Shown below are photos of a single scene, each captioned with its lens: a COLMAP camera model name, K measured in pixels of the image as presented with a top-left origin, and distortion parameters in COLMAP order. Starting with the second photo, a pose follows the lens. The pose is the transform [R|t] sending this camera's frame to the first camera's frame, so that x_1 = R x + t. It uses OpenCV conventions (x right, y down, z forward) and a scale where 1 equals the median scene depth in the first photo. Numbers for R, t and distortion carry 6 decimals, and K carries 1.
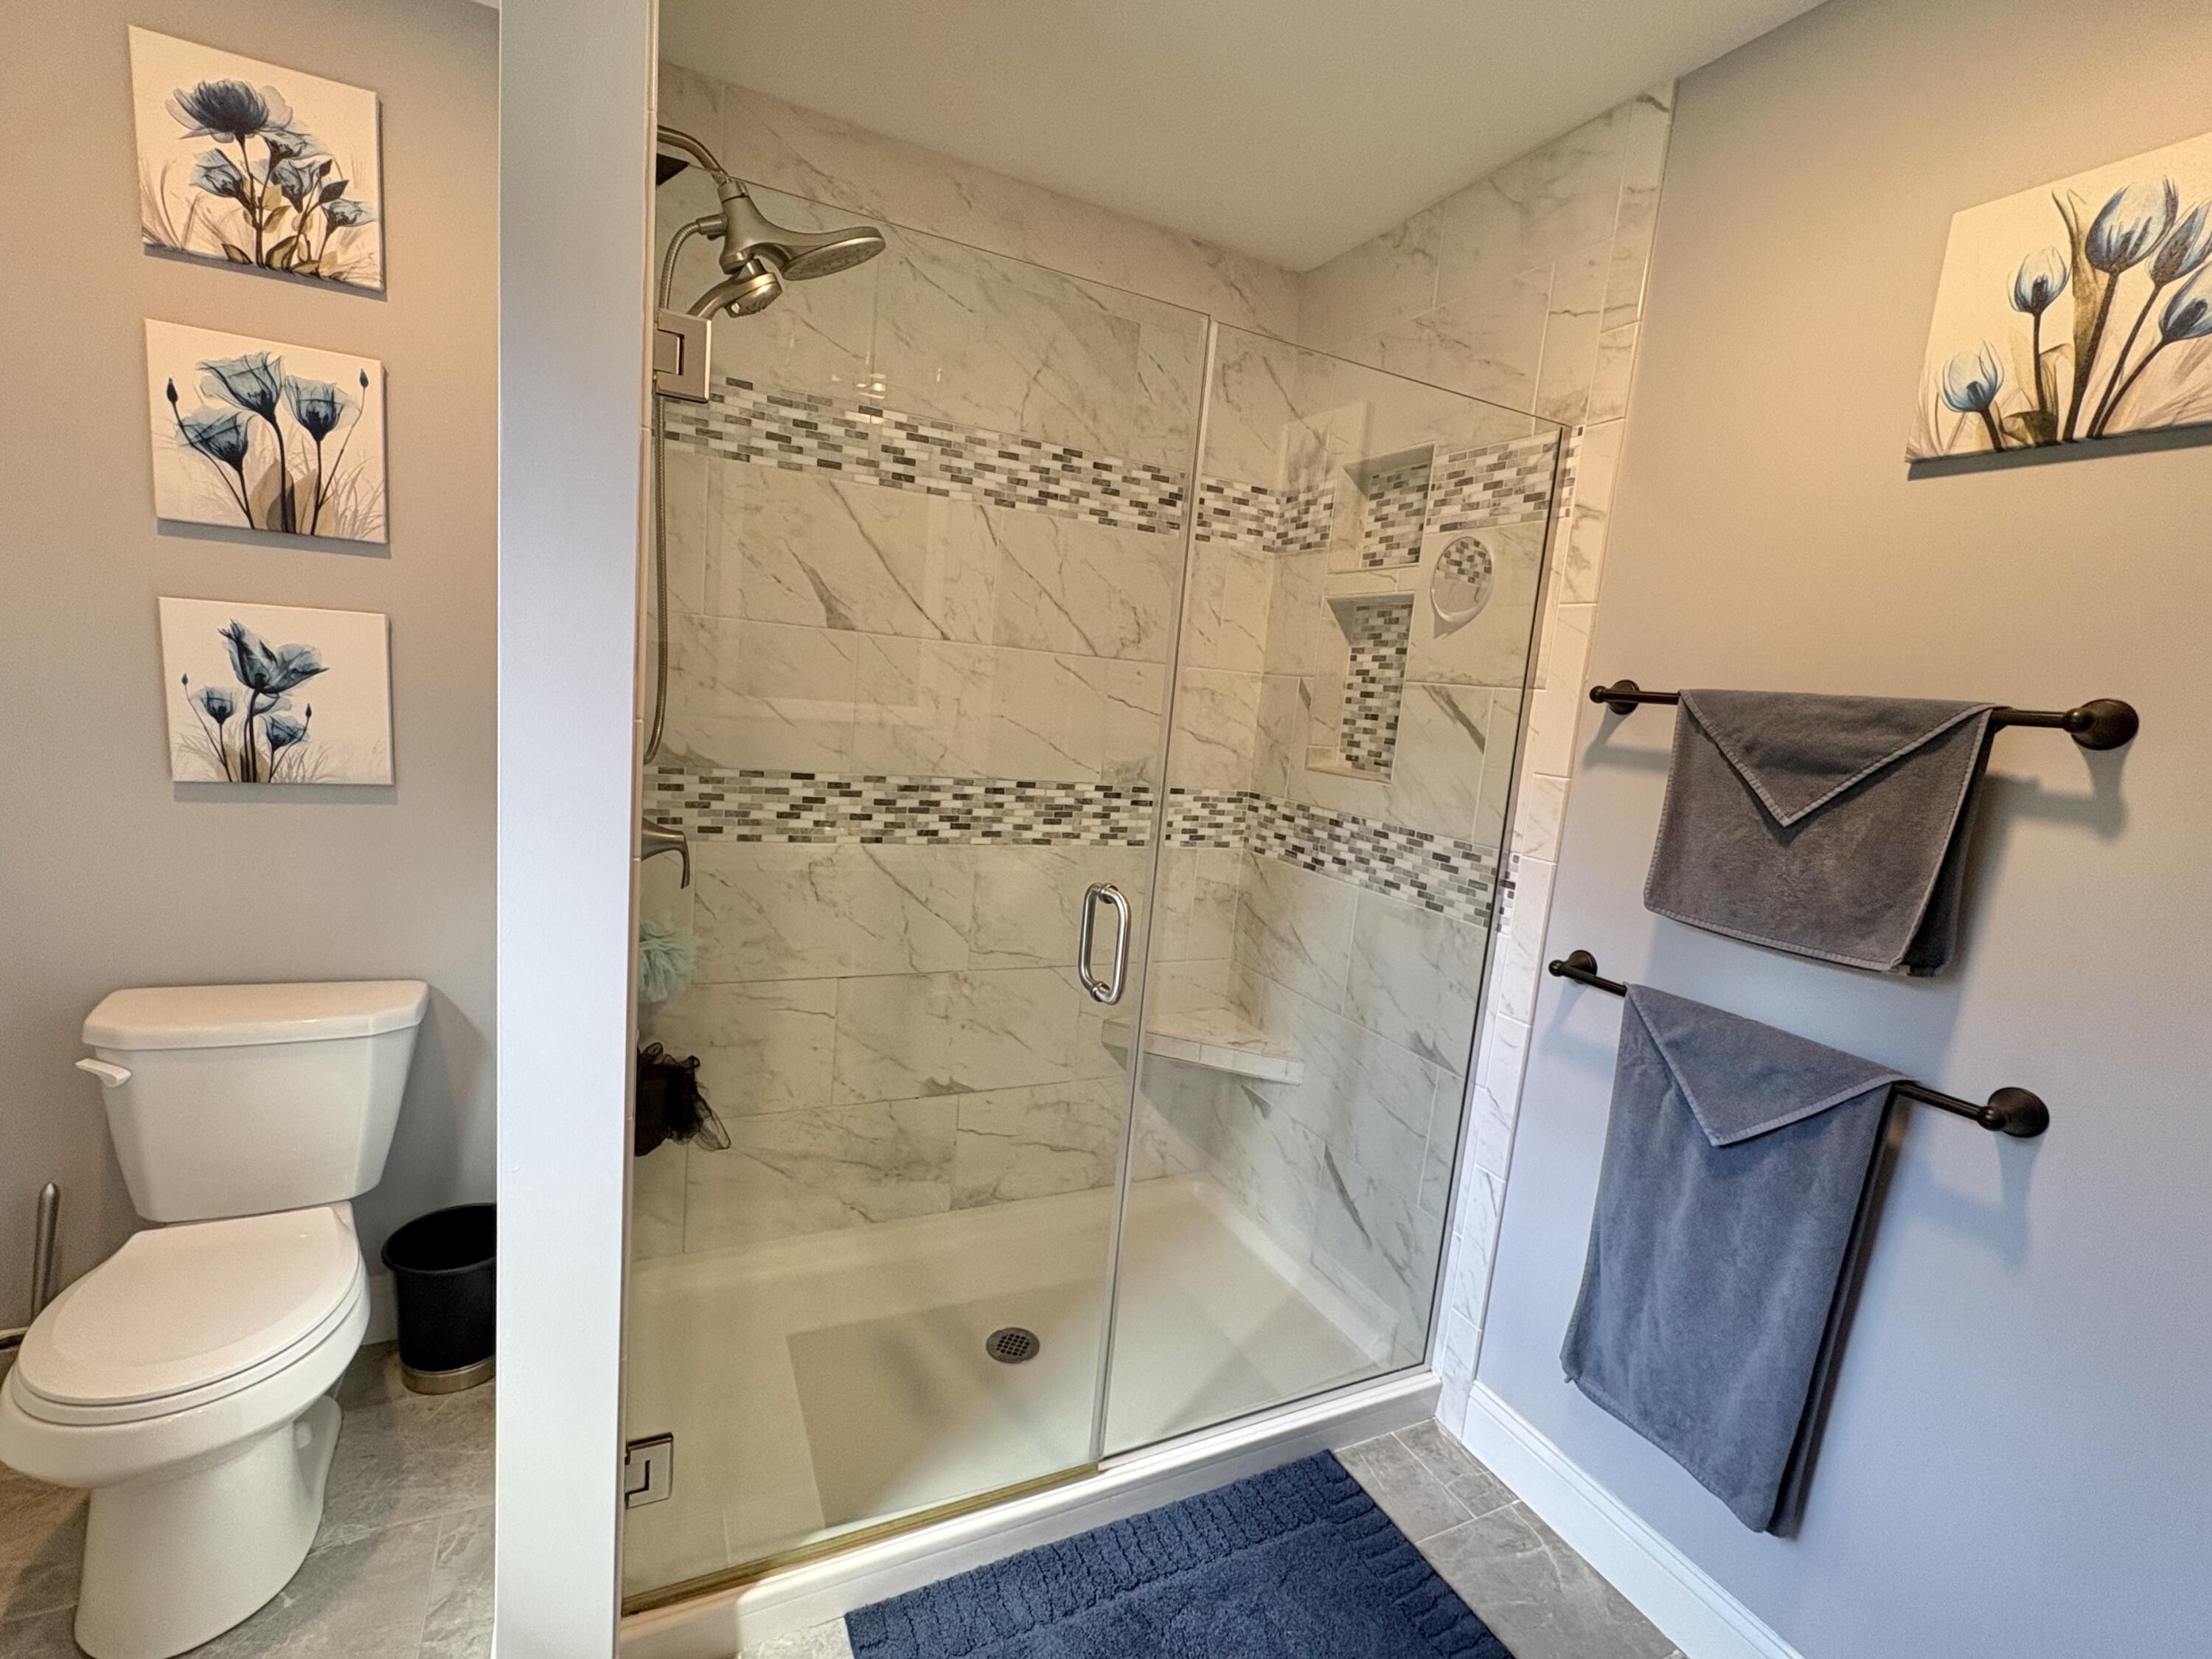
lens RADIAL K [[987.4, 0, 1104.4], [0, 987.4, 832.7], [0, 0, 1]] dist [0.000304, 0.000311]
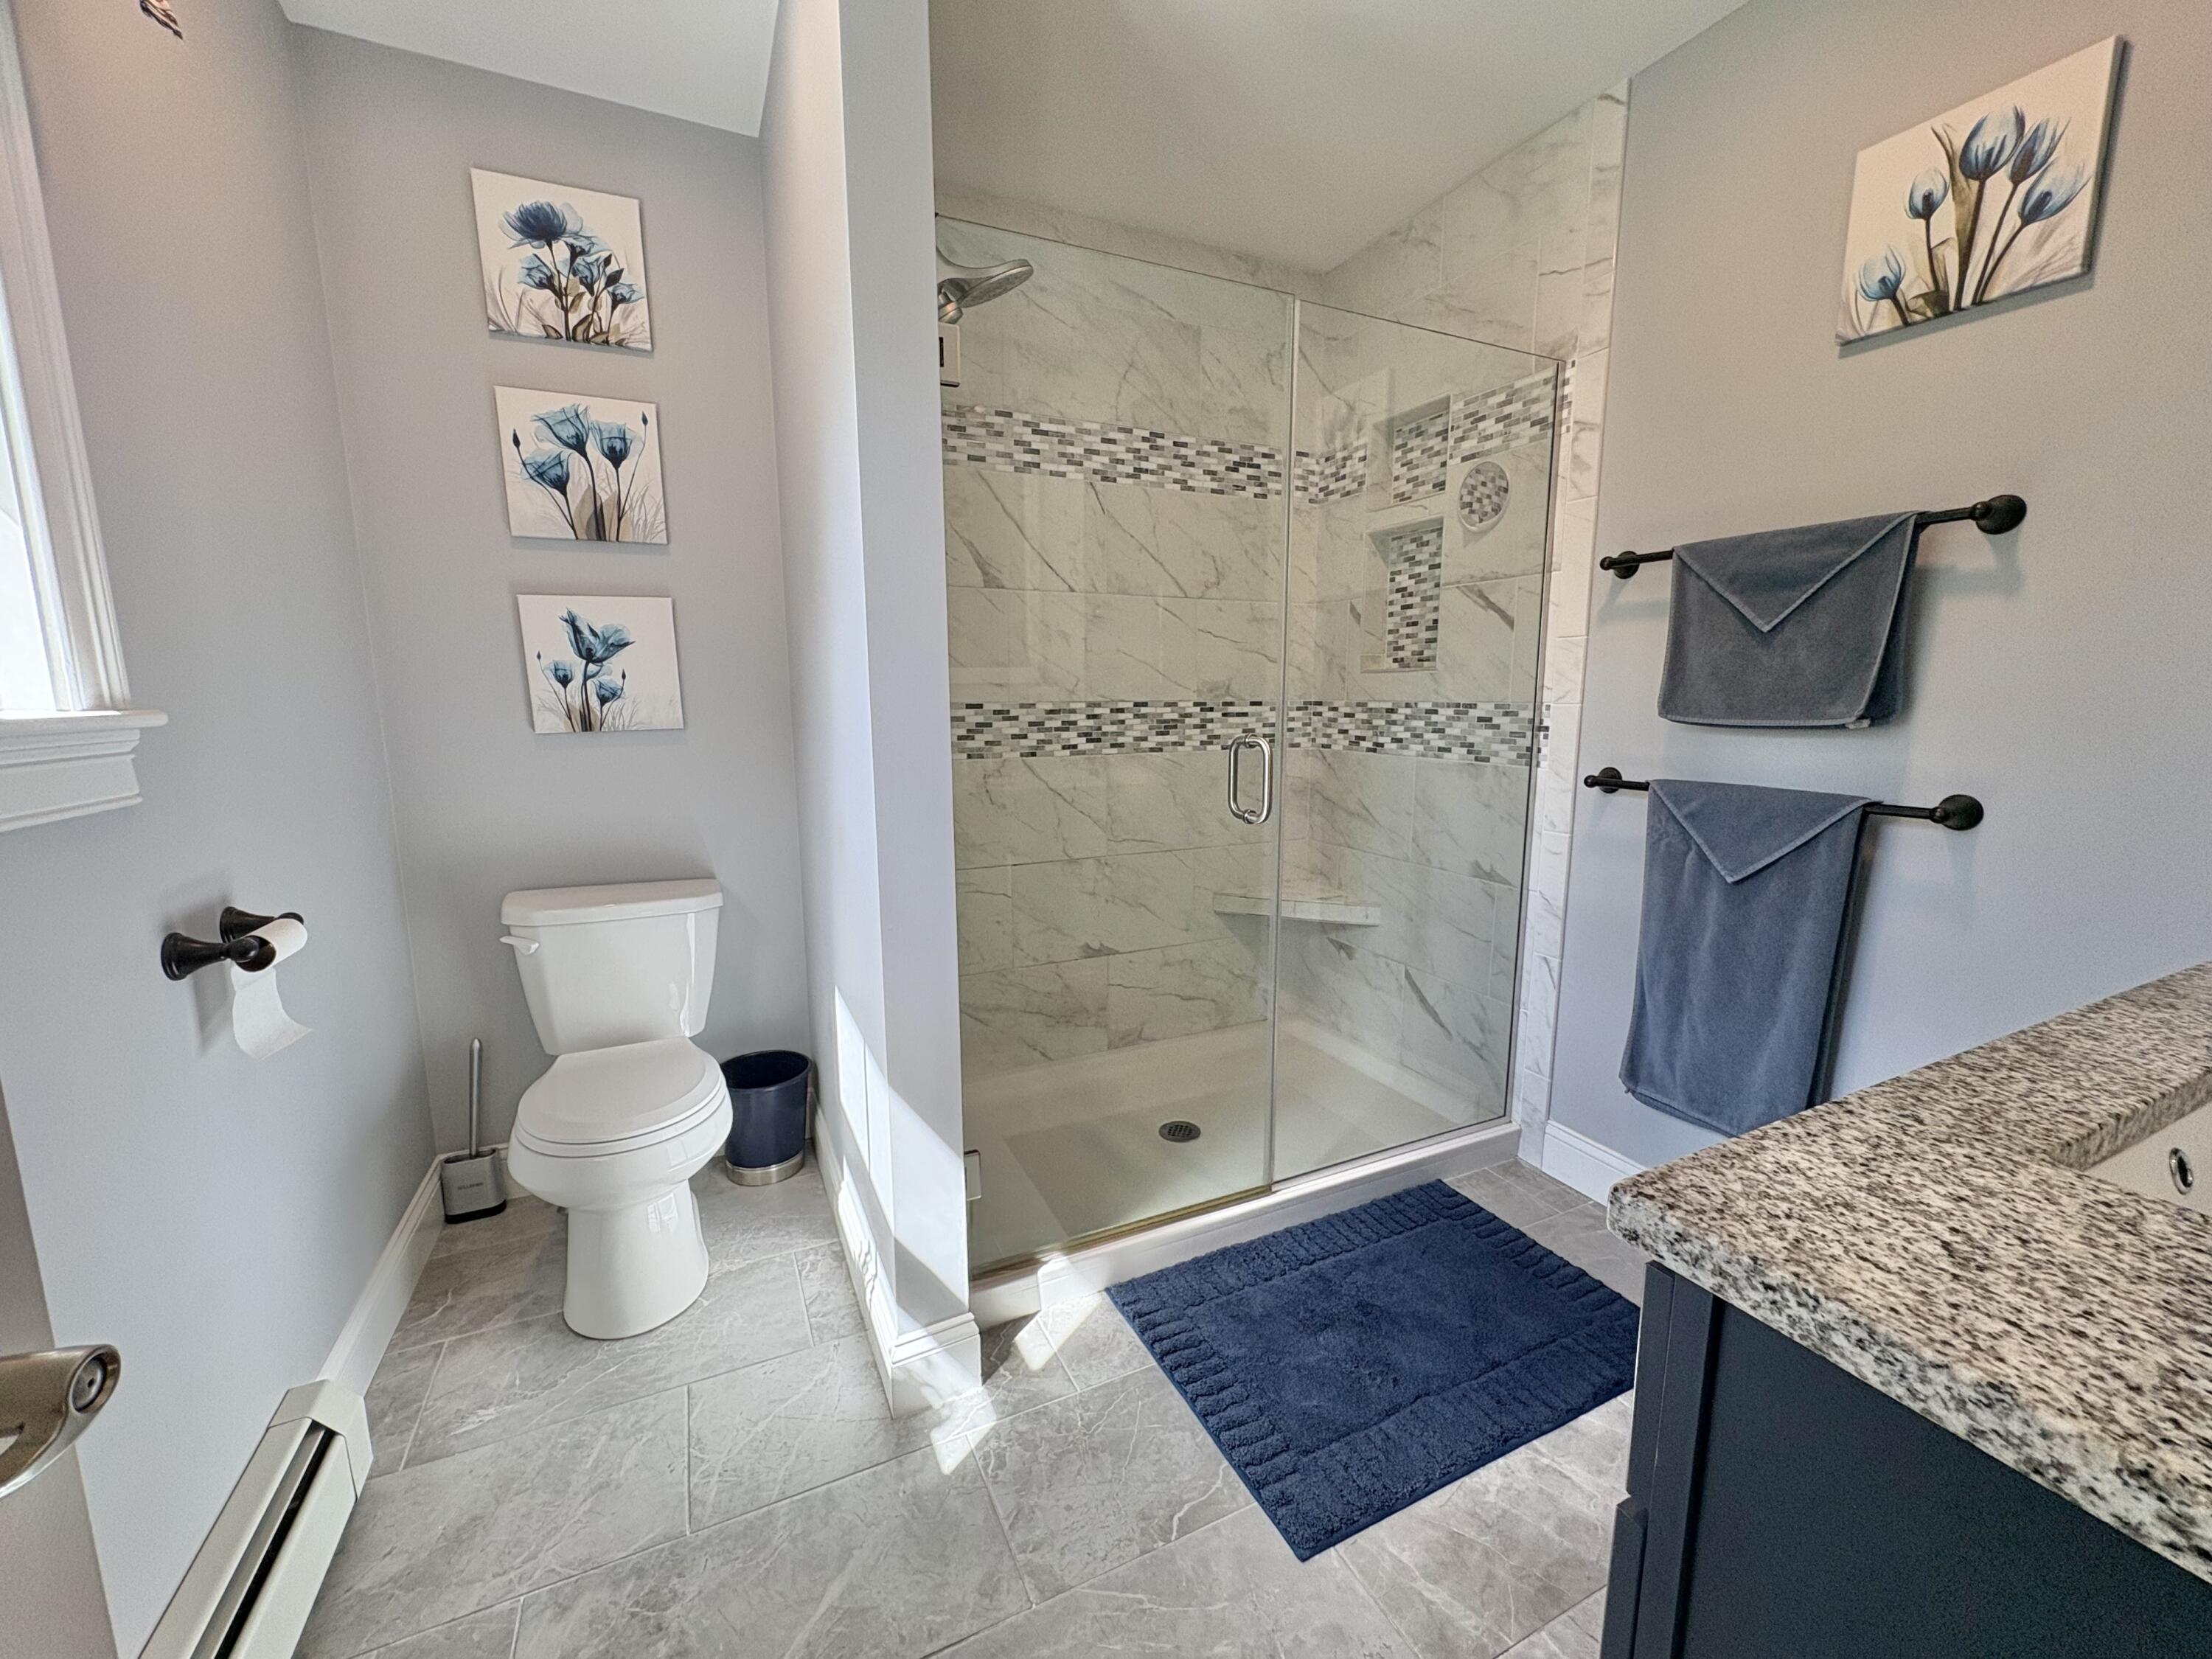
lens RADIAL K [[877.4, 0, 1105.4], [0, 877.4, 832.7], [0, 0, 1]] dist [0.001444, 0.000205]
pose [[0.995572, -0.089799, -0.027799, -0.151519], [0.090131, 0.995870, 0.010933, 0.137609], [0.026702, -0.013390, 0.999554, -0.169954]]
